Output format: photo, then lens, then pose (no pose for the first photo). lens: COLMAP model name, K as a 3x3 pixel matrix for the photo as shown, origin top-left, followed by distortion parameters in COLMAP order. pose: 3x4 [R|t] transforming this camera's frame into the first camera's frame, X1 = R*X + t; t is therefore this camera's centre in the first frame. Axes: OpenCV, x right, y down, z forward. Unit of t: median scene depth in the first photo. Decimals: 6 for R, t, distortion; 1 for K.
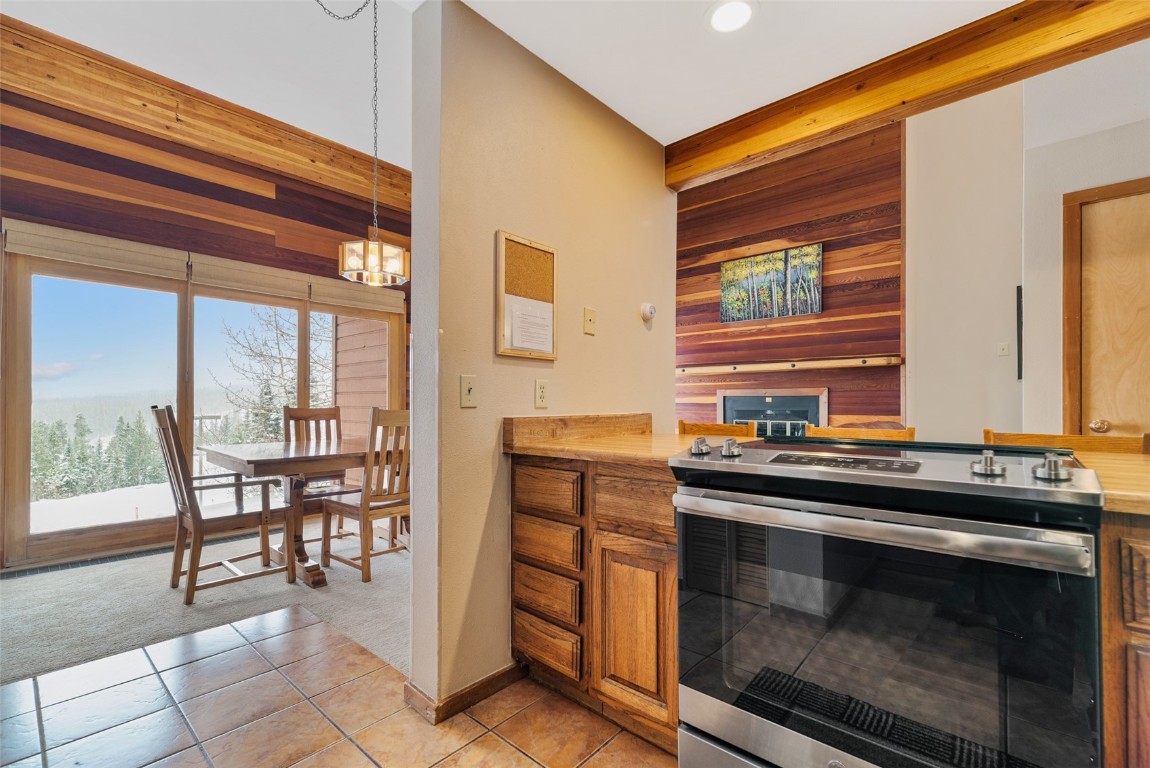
lens RADIAL K [[507.8, 0, 577.2], [0, 507.8, 400.1], [0, 0, 1]] dist [0.014204, 0.000794]
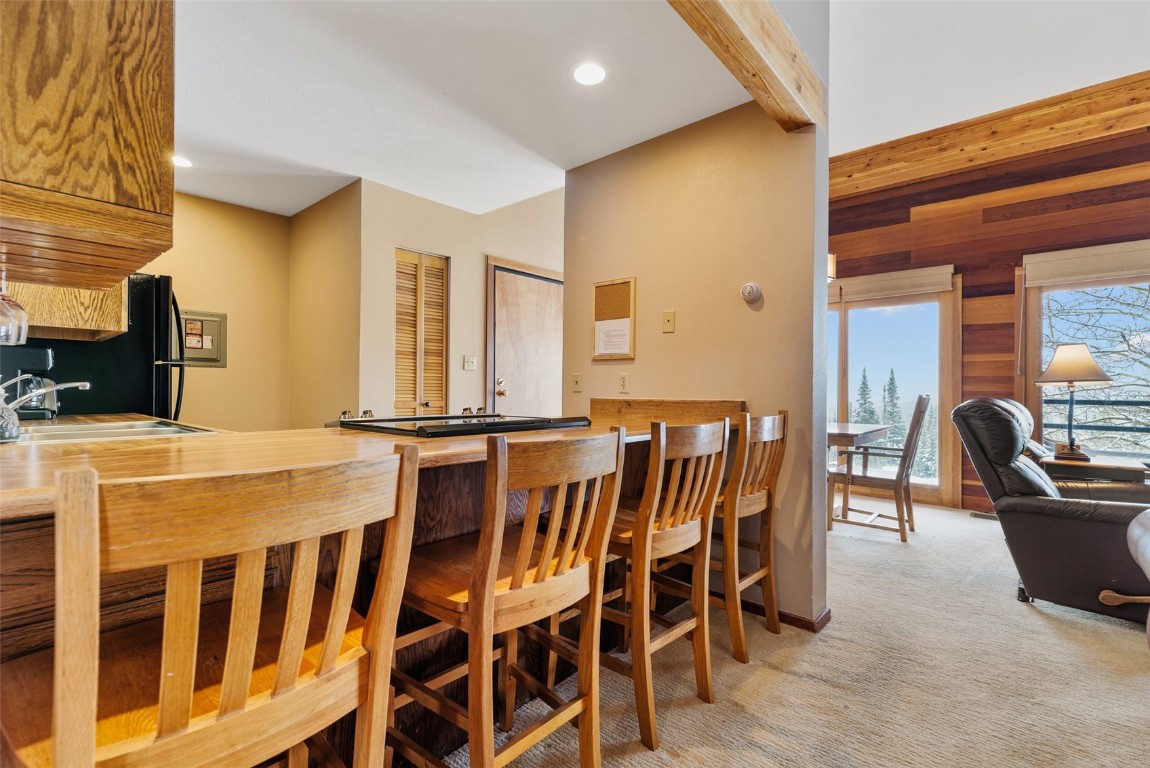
lens RADIAL K [[507.8, 0, 582.1], [0, 507.8, 391.3], [0, 0, 1]] dist [0.014204, 0.000794]
pose [[0.014129, 0.004657, -0.999889, 0.477177], [-0.000388, 0.999989, 0.004652, 0.001428], [0.999900, 0.000322, 0.014130, 0.304236]]
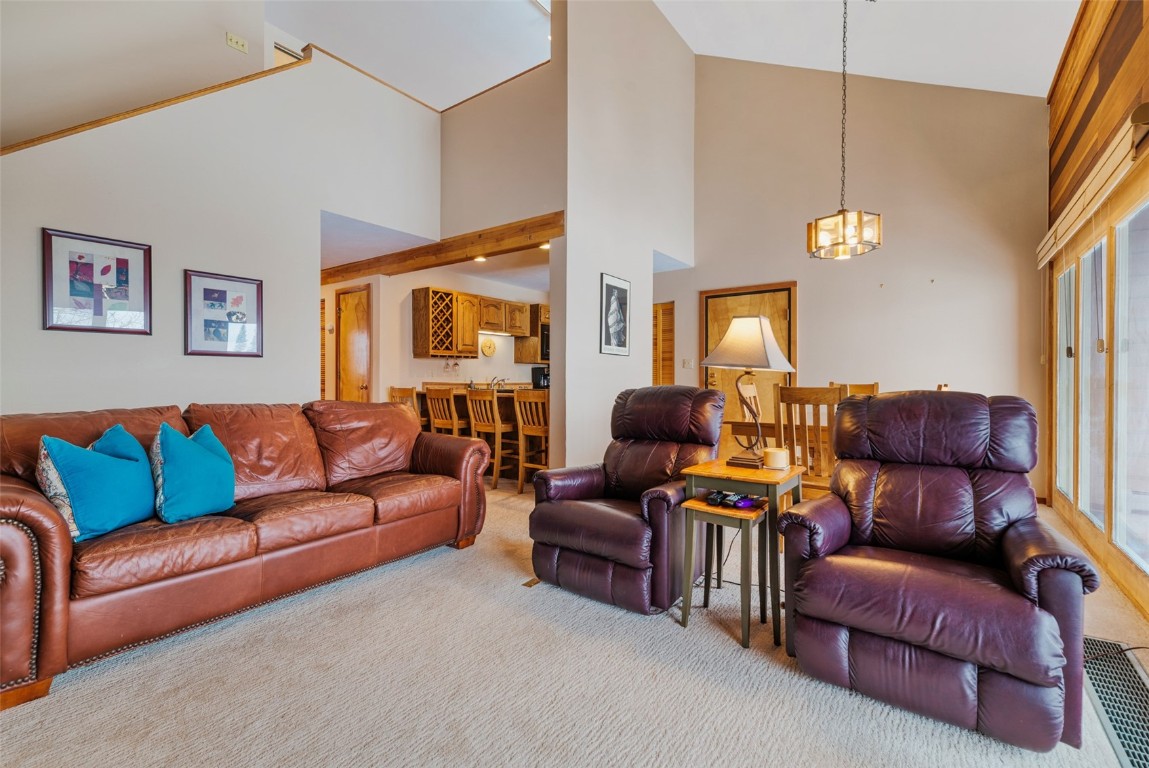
lens RADIAL K [[502.7, 0, 578.2], [0, 502.7, 380.3], [0, 0, 1]] dist [-0.001165, -0.000357]
pose [[-0.995151, -0.006886, -0.098120, 0.119910], [-0.006346, 0.999963, -0.005814, 0.008937], [0.098156, -0.005164, -0.995158, 1.204741]]
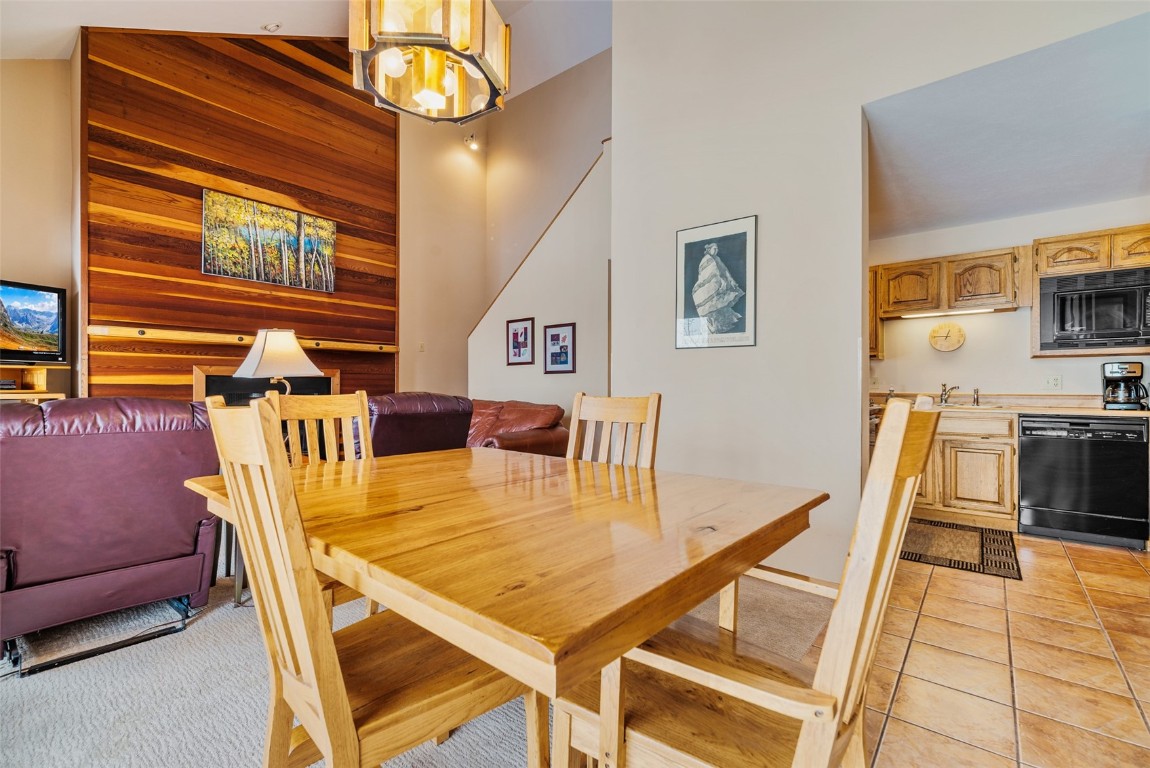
lens RADIAL K [[507.8, 0, 581.0], [0, 507.8, 384.0], [0, 0, 1]] dist [0.014204, 0.000794]
pose [[-0.043775, 0.002047, 0.999039, -0.519360], [-0.009906, 0.999948, -0.002483, 0.001894], [-0.998992, -0.010006, -0.043753, 0.563663]]
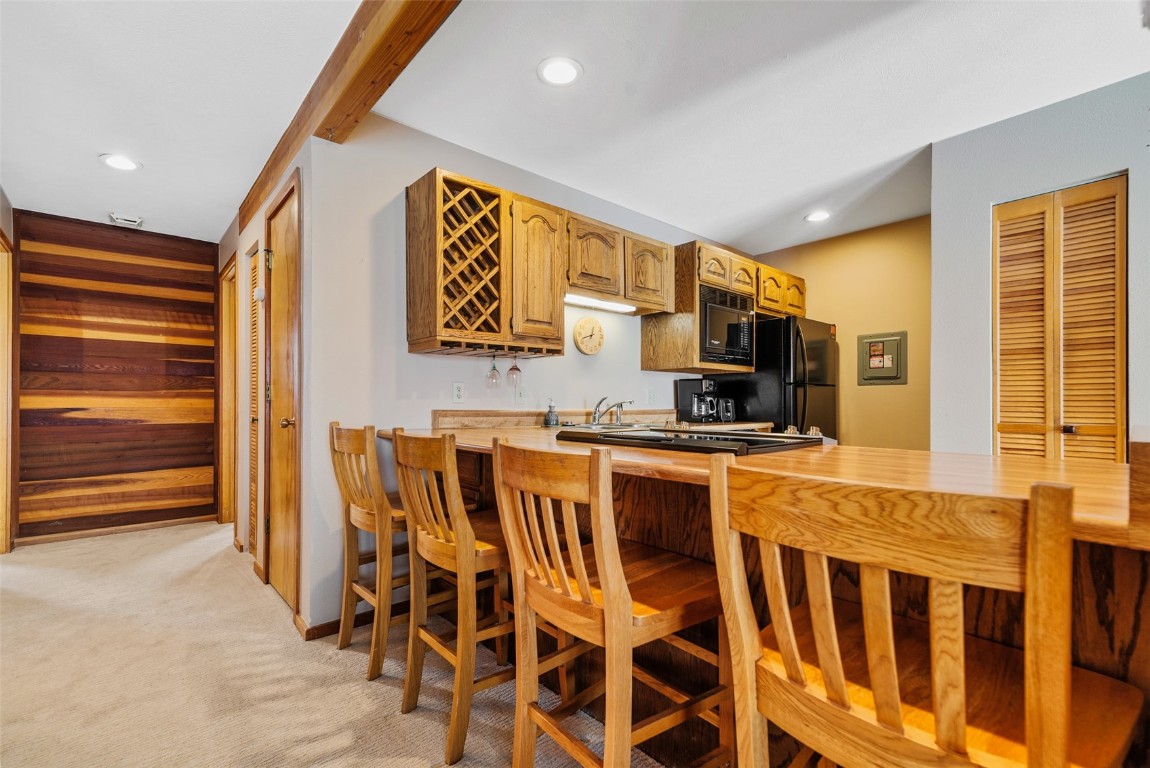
lens RADIAL K [[507.8, 0, 579.0], [0, 507.8, 393.4], [0, 0, 1]] dist [0.014204, 0.000794]
pose [[-0.993778, -0.001870, 0.111367, 0.162801], [-0.004627, 0.999689, -0.024501, 0.004154], [-0.111287, -0.024864, -0.993477, 0.557833]]
